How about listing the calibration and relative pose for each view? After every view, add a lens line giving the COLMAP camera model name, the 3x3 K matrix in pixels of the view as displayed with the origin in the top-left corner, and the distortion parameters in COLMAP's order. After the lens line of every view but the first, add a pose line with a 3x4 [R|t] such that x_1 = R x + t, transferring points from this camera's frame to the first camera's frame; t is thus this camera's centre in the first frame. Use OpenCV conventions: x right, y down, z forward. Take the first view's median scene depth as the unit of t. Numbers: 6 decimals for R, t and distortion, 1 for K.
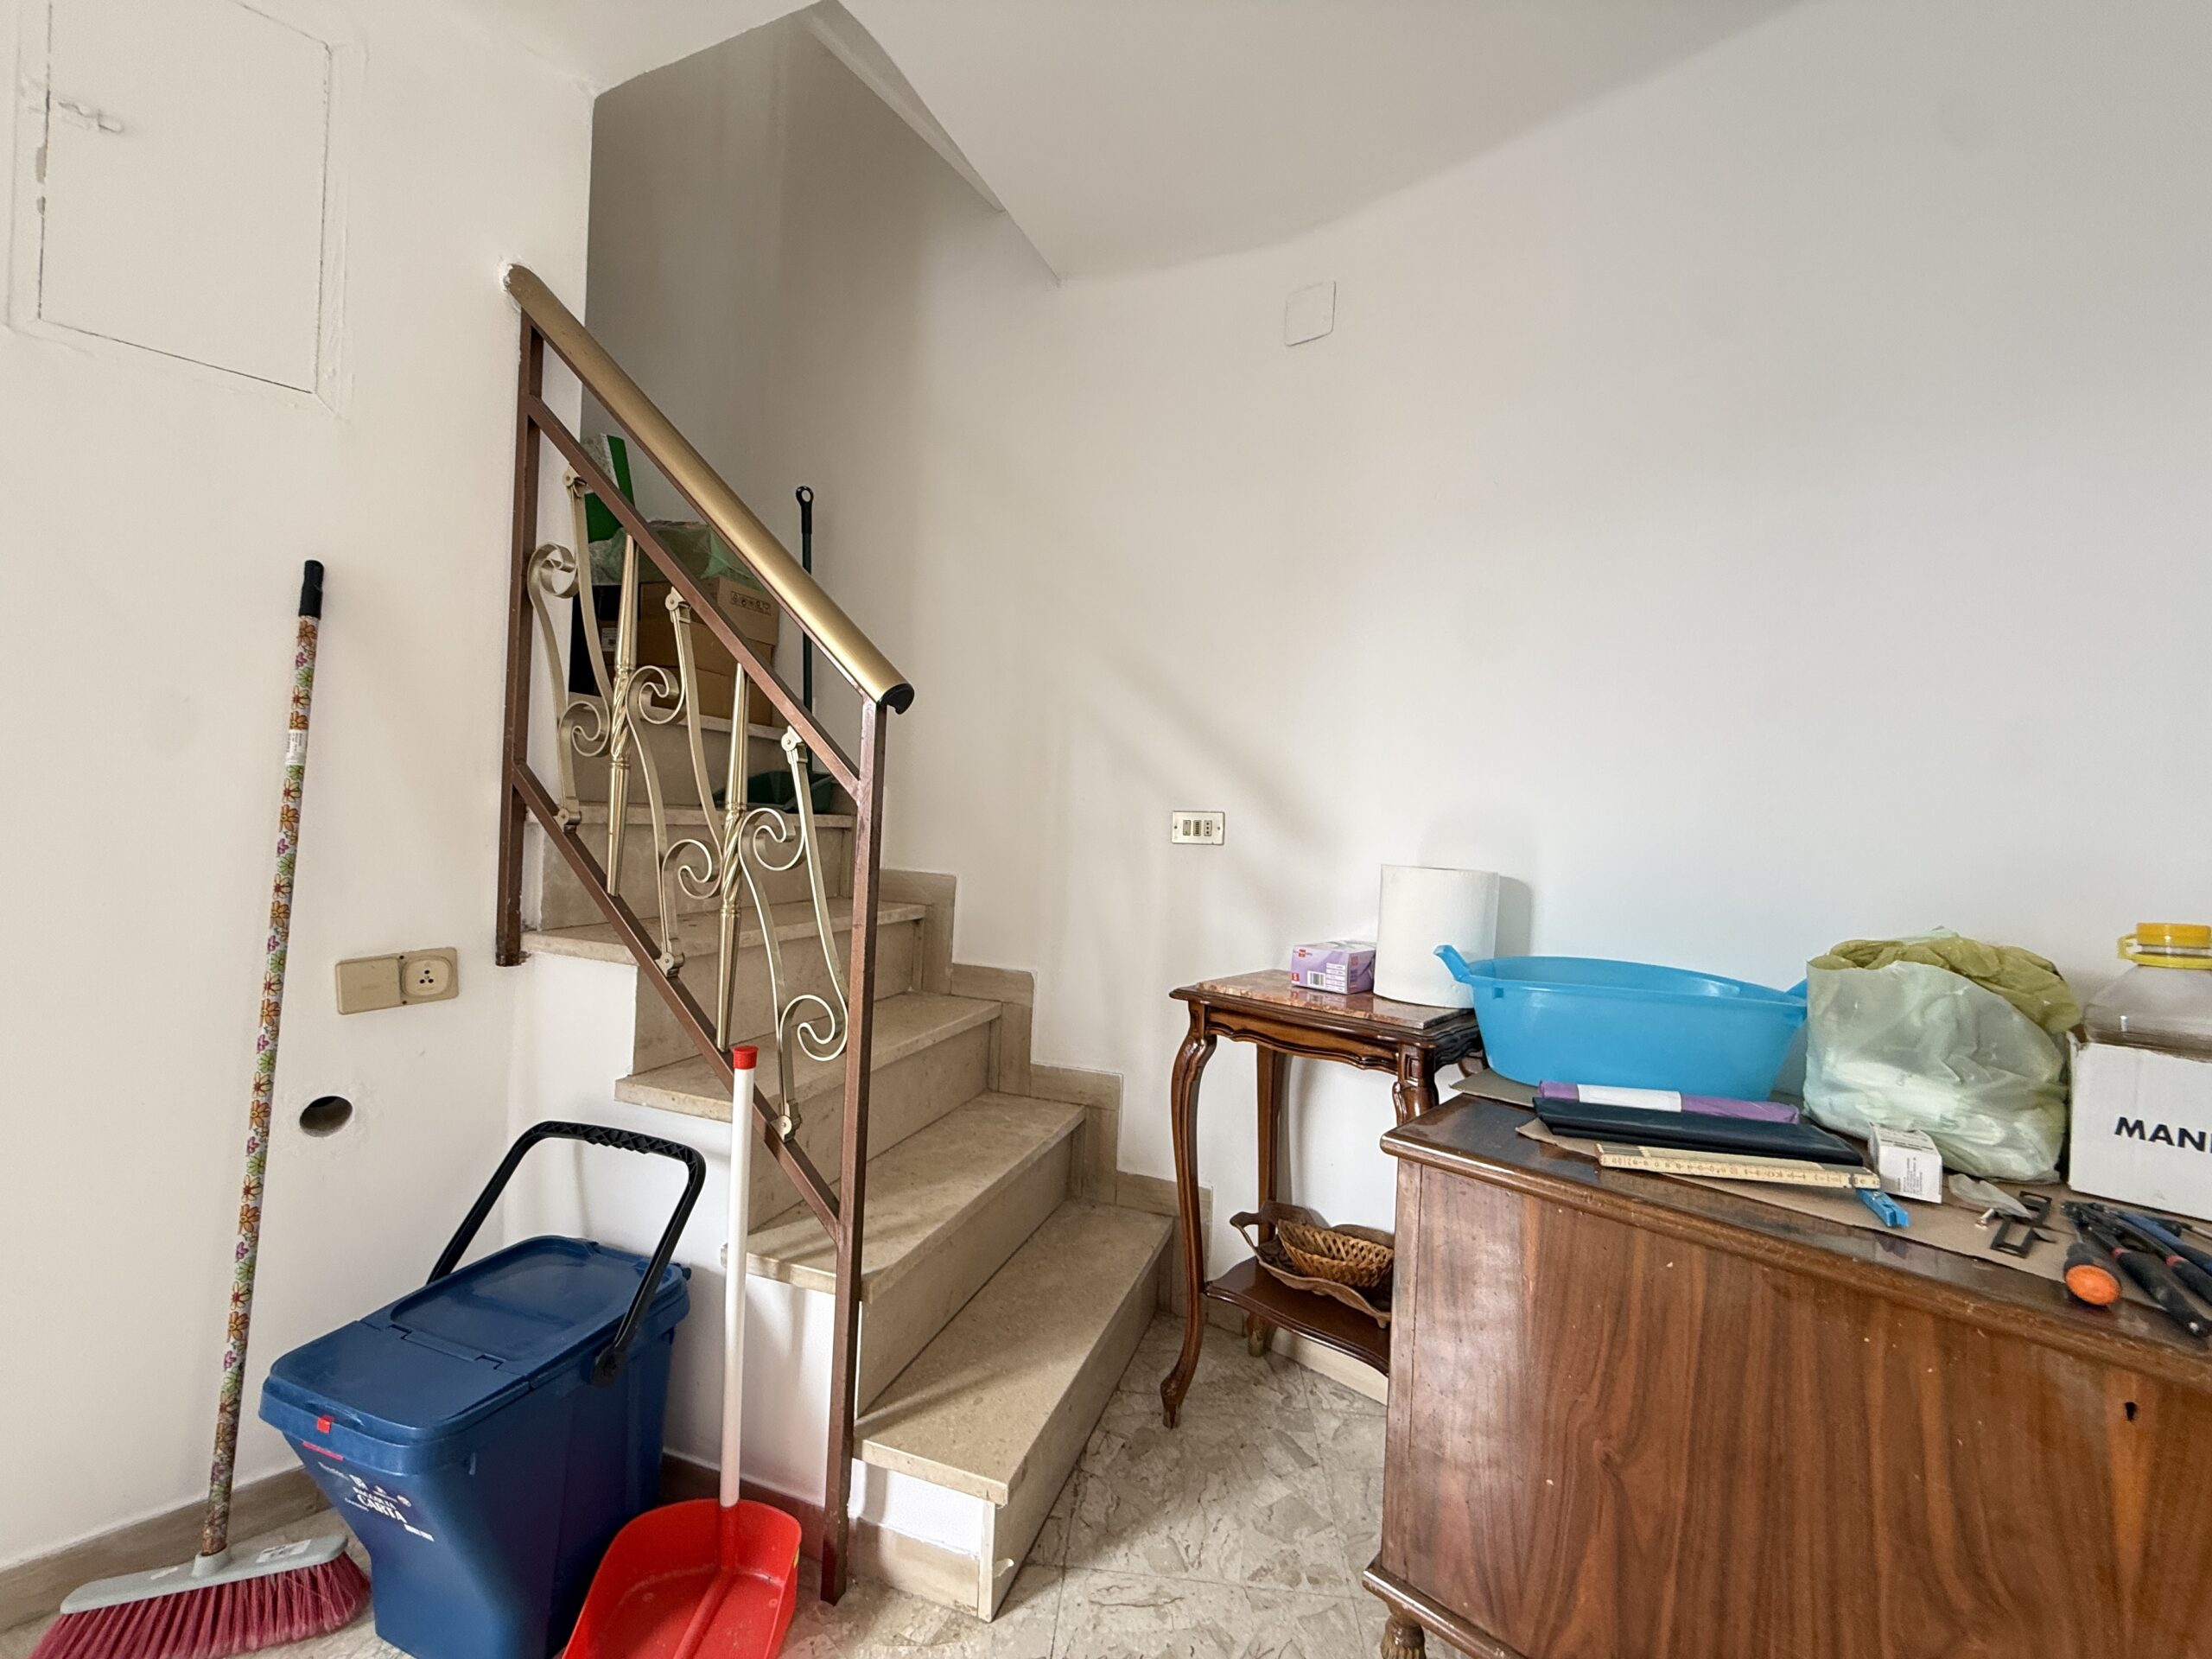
lens RADIAL K [[884.2, 0, 1098.9], [0, 884.2, 826.9], [0, 0, 1]] dist [-0.001034, 0.000338]
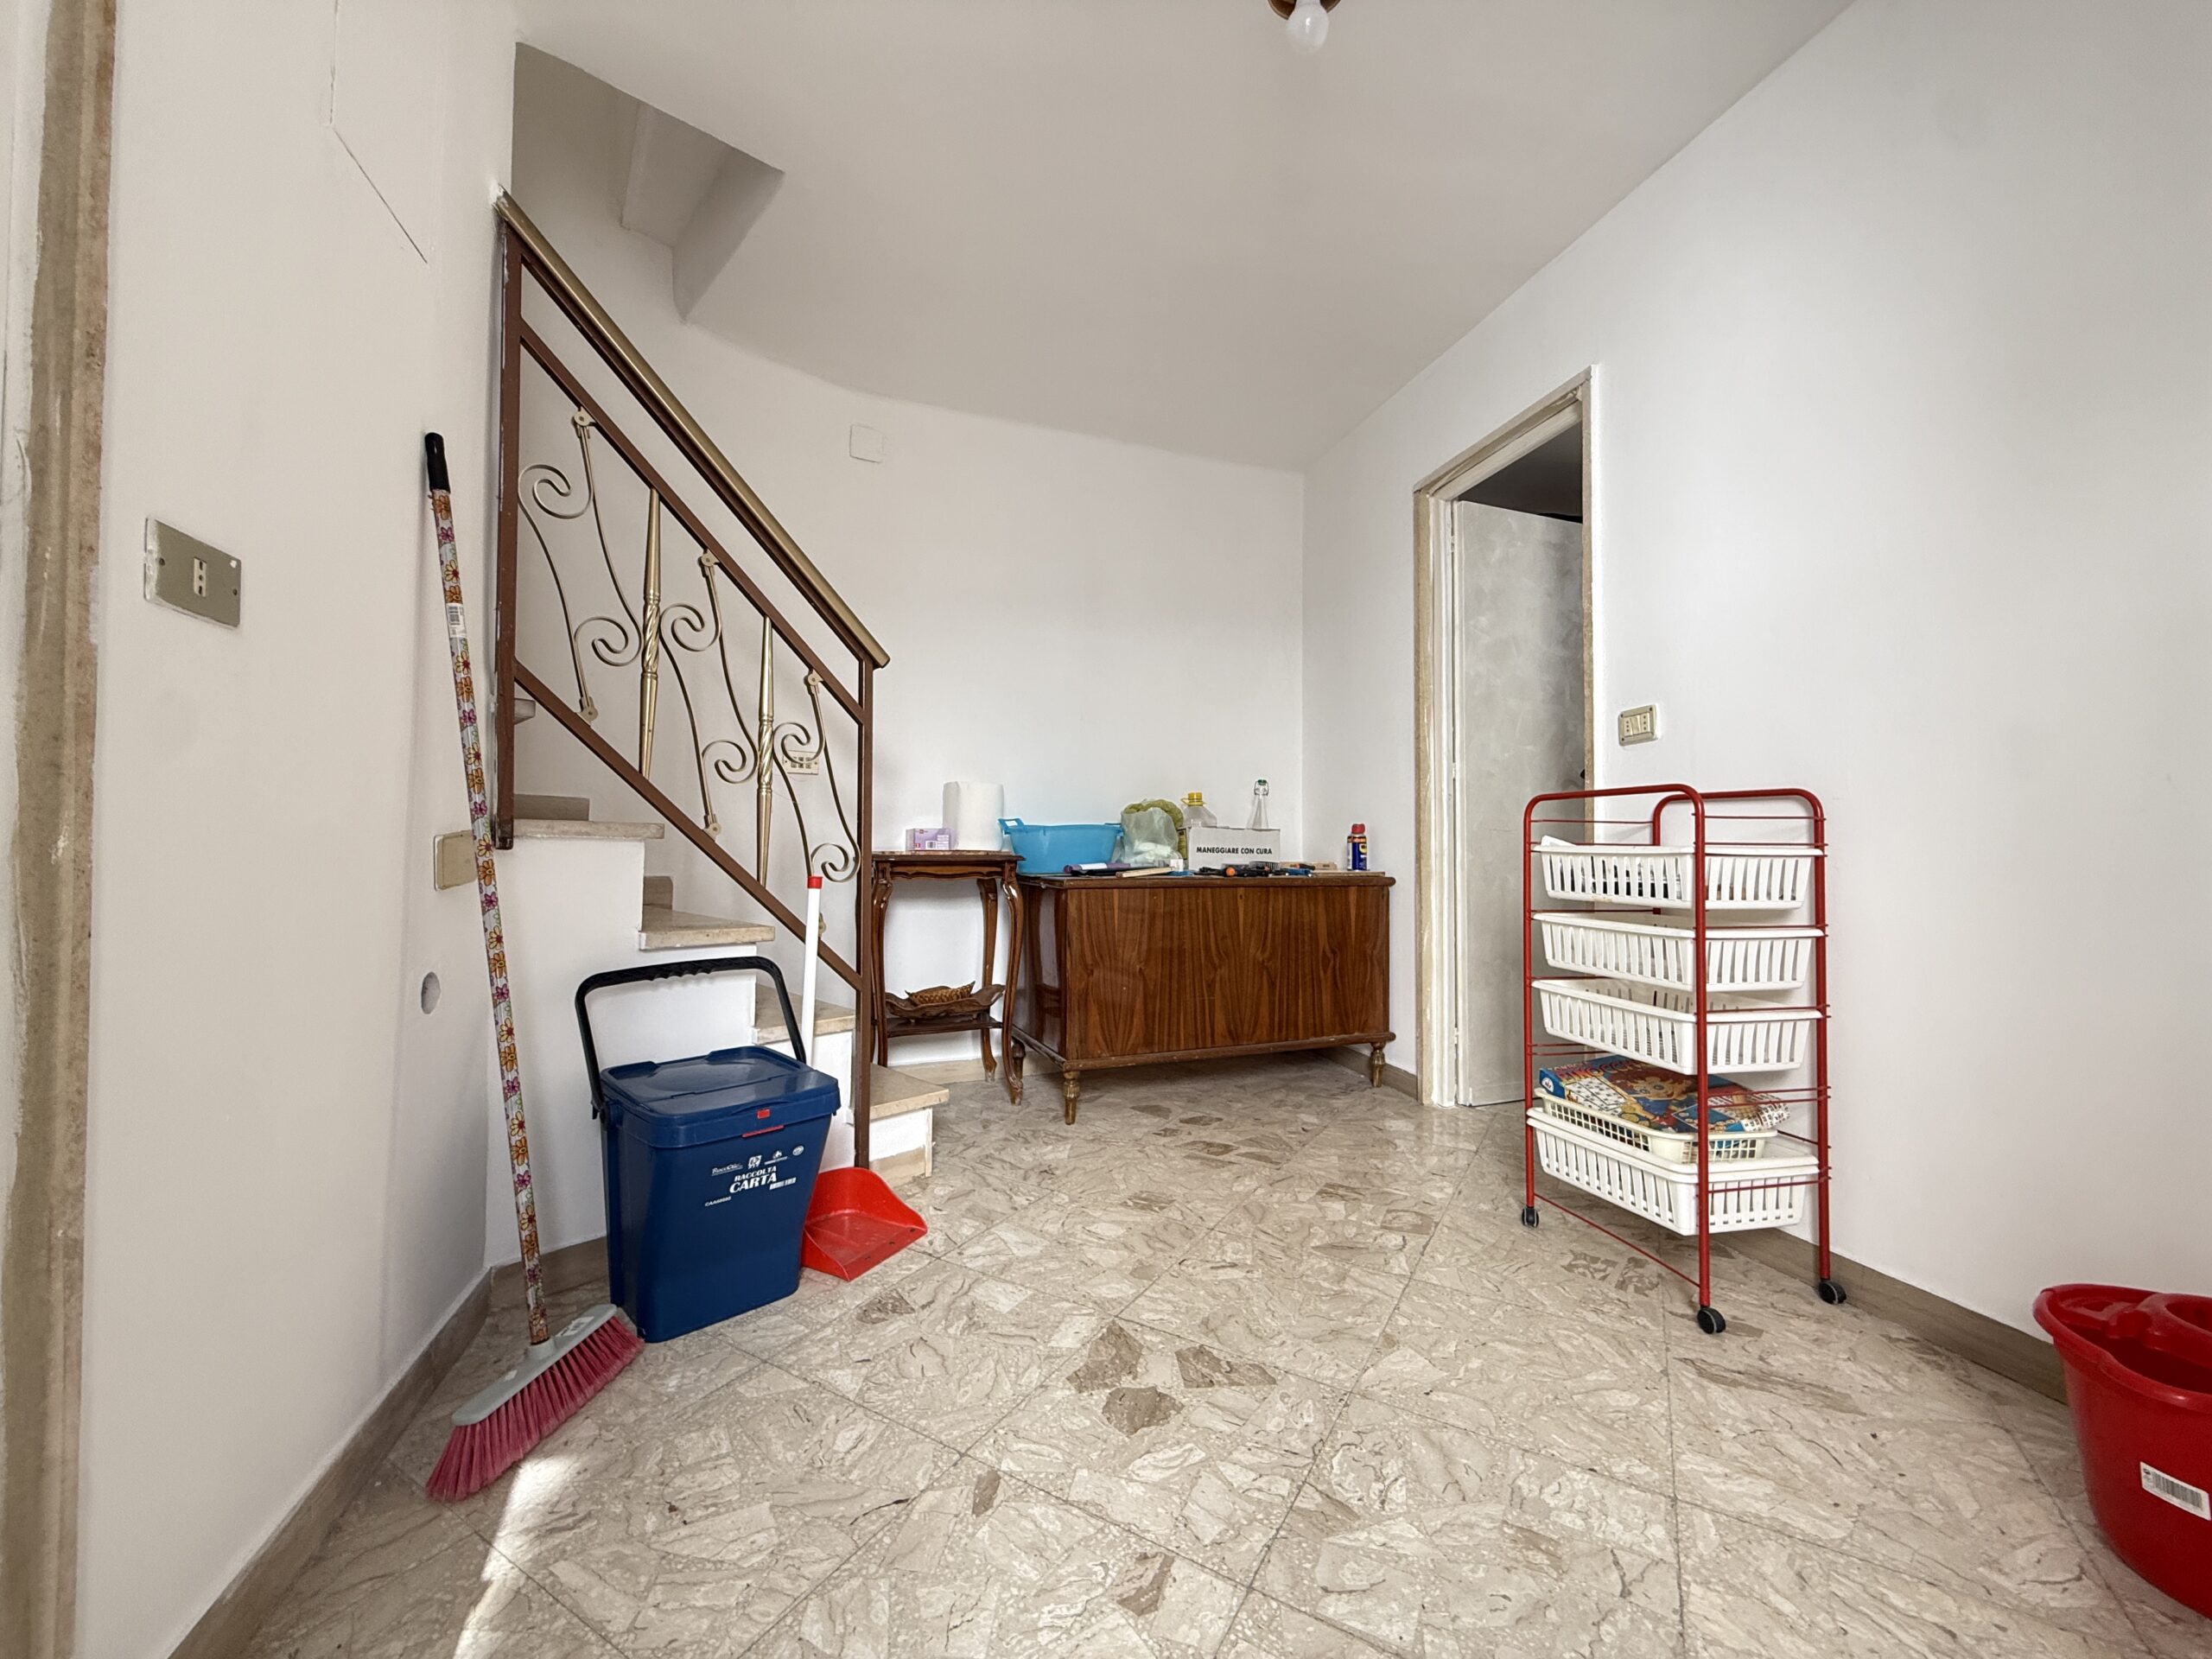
lens RADIAL K [[884.2, 0, 1098.9], [0, 884.2, 826.9], [0, 0, 1]] dist [-0.001034, 0.000338]
pose [[0.439335, -0.016062, 0.898180, -1.744719], [0.012942, 0.999850, 0.011550, 0.171981], [-0.898230, 0.006550, 0.439477, -0.134733]]
